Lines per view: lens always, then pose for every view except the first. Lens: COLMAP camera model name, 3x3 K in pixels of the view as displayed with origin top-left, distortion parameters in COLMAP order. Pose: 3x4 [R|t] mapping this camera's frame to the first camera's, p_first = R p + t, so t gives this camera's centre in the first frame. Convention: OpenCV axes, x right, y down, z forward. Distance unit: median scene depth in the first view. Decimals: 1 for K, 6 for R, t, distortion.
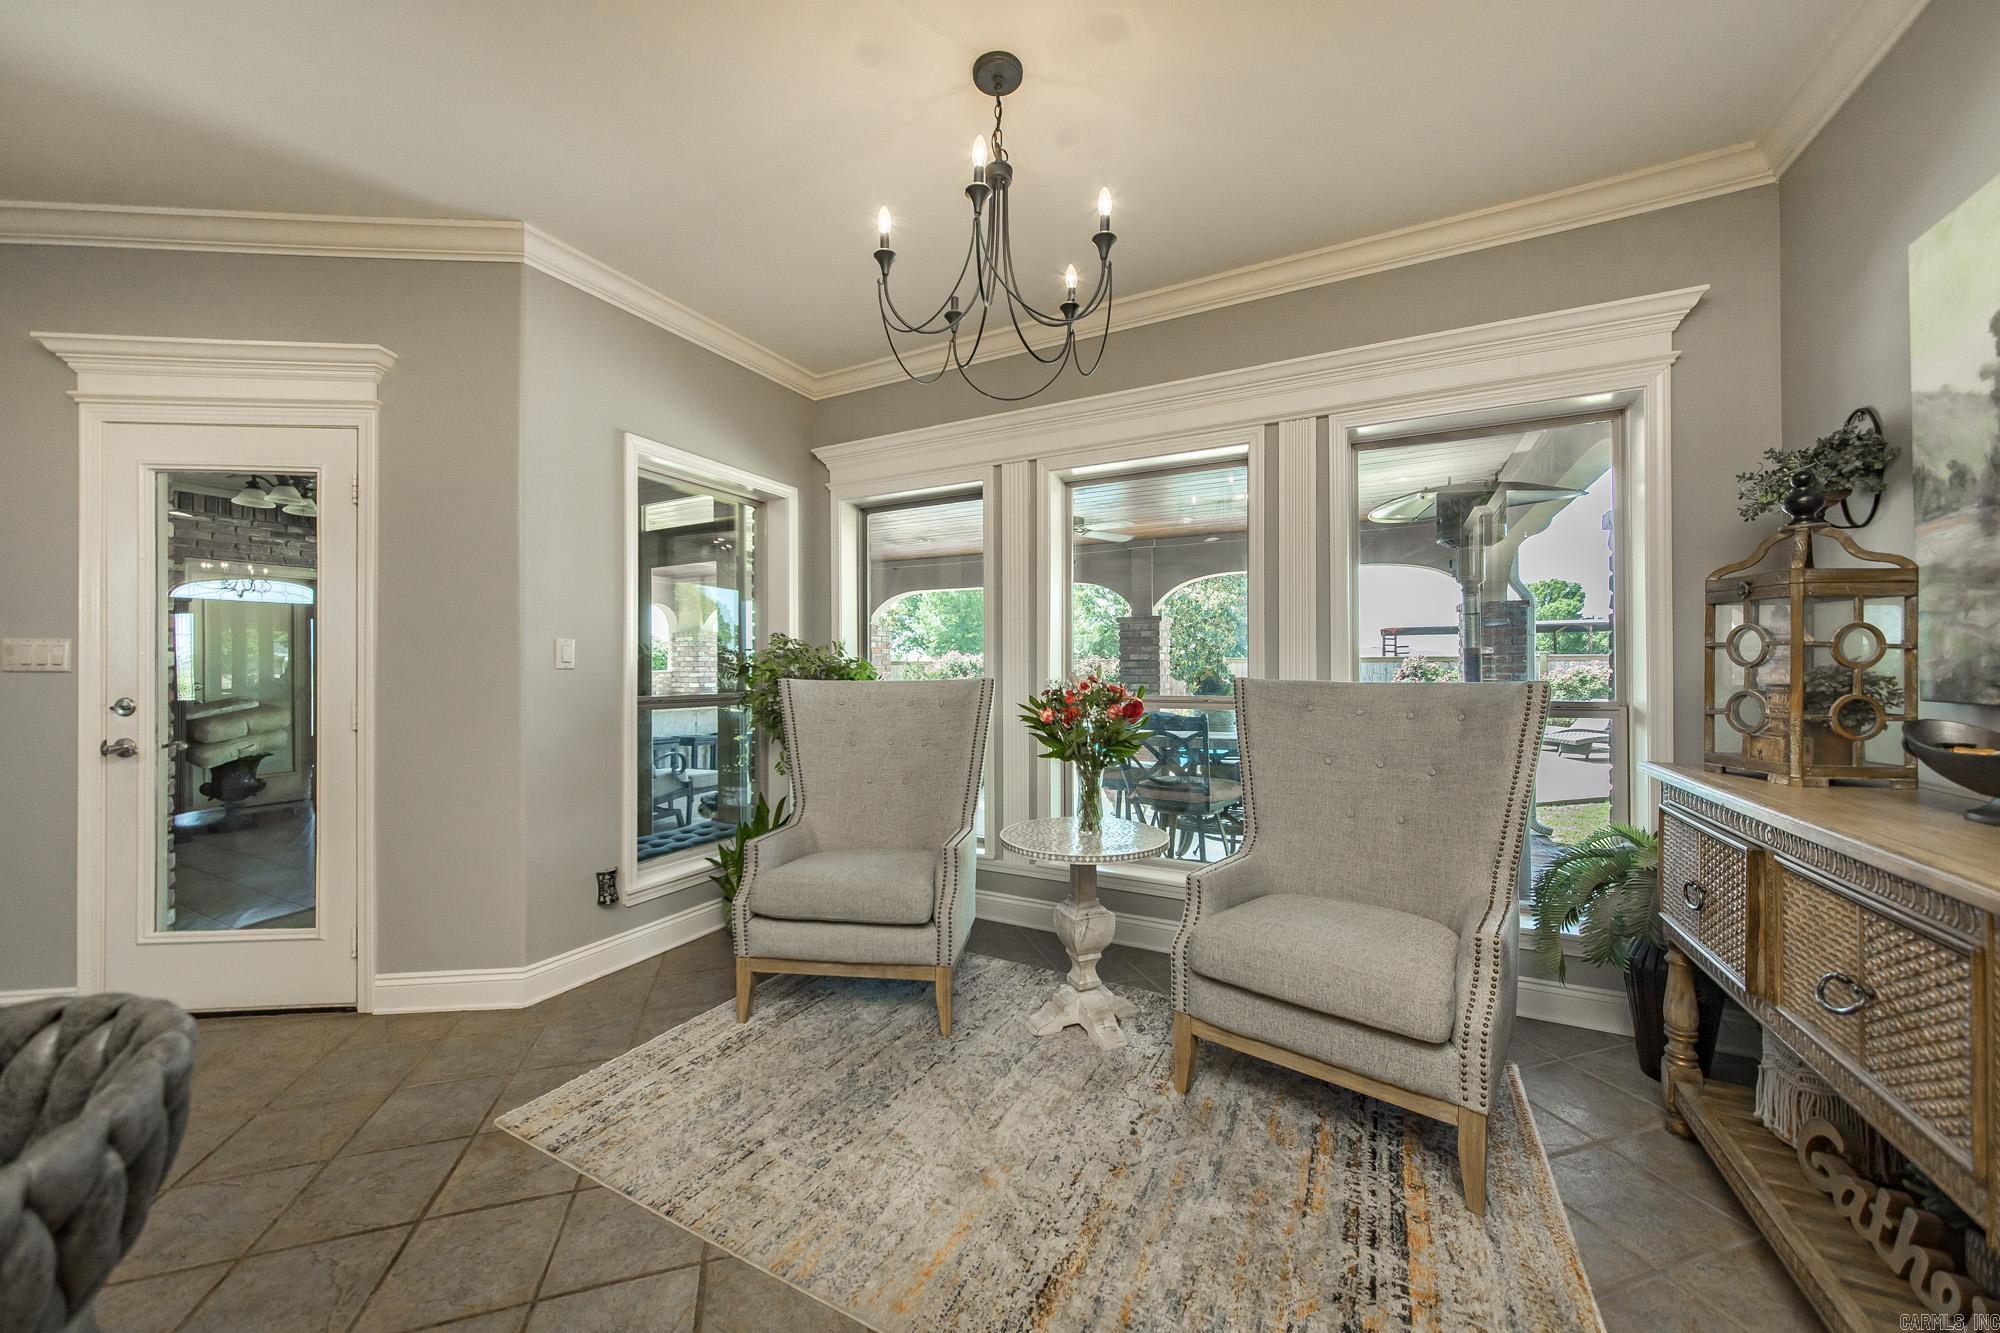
lens RADIAL K [[734.4, 0, 986.9], [0, 734.4, 662.0], [0, 0, 1]] dist [-0.002675, -0.000147]
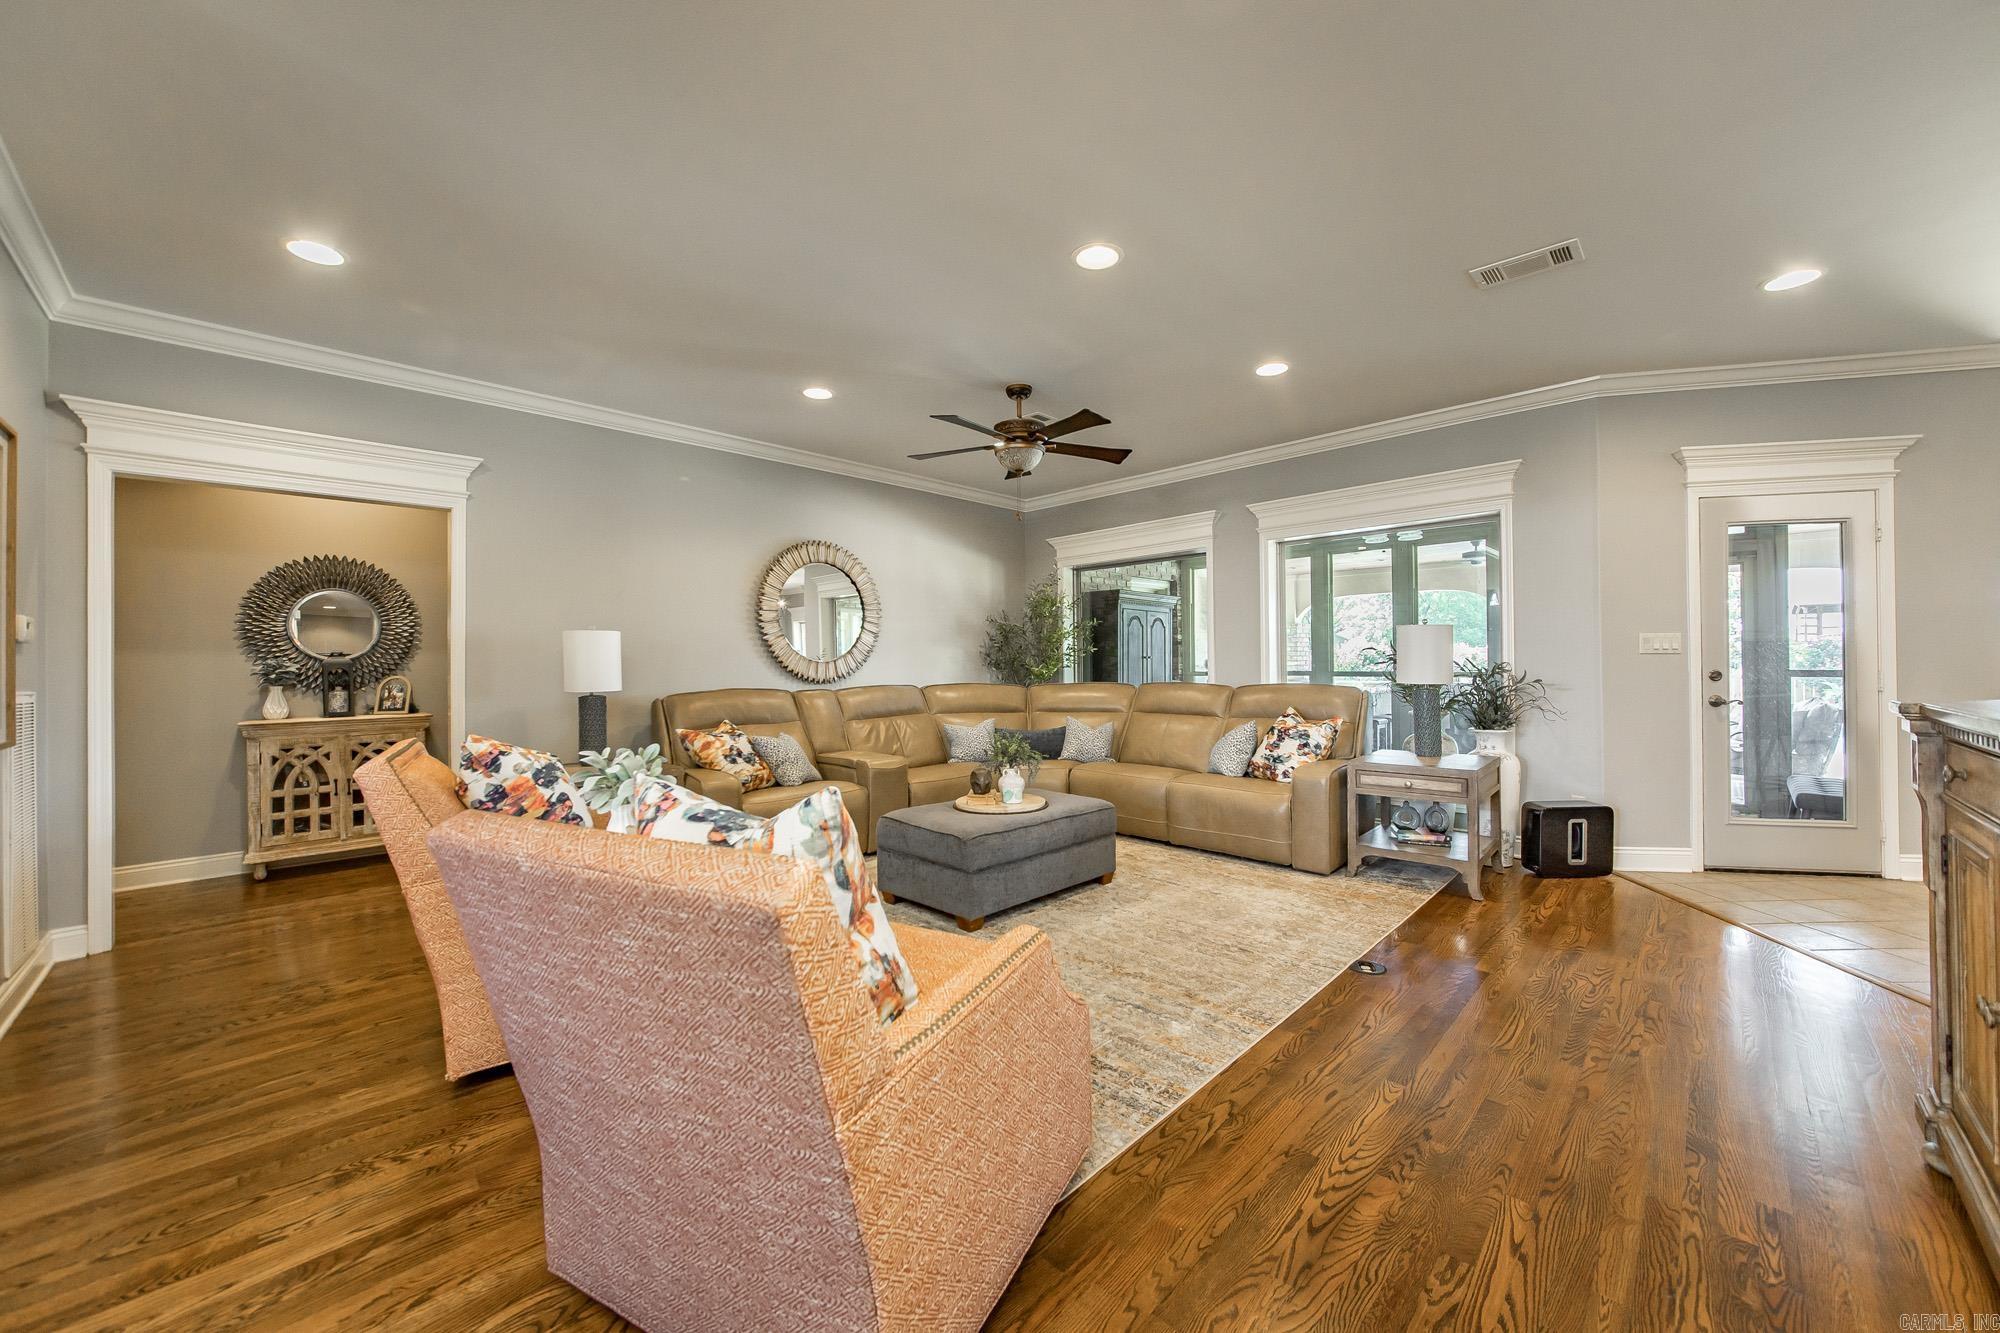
lens RADIAL K [[734.4, 0, 986.9], [0, 734.4, 662.0], [0, 0, 1]] dist [-0.002675, -0.000147]
pose [[0.955795, -0.002520, -0.294024, -2.187533], [0.006759, 0.999887, 0.013402, -0.000052], [0.293957, -0.014797, 0.955704, -0.984752]]
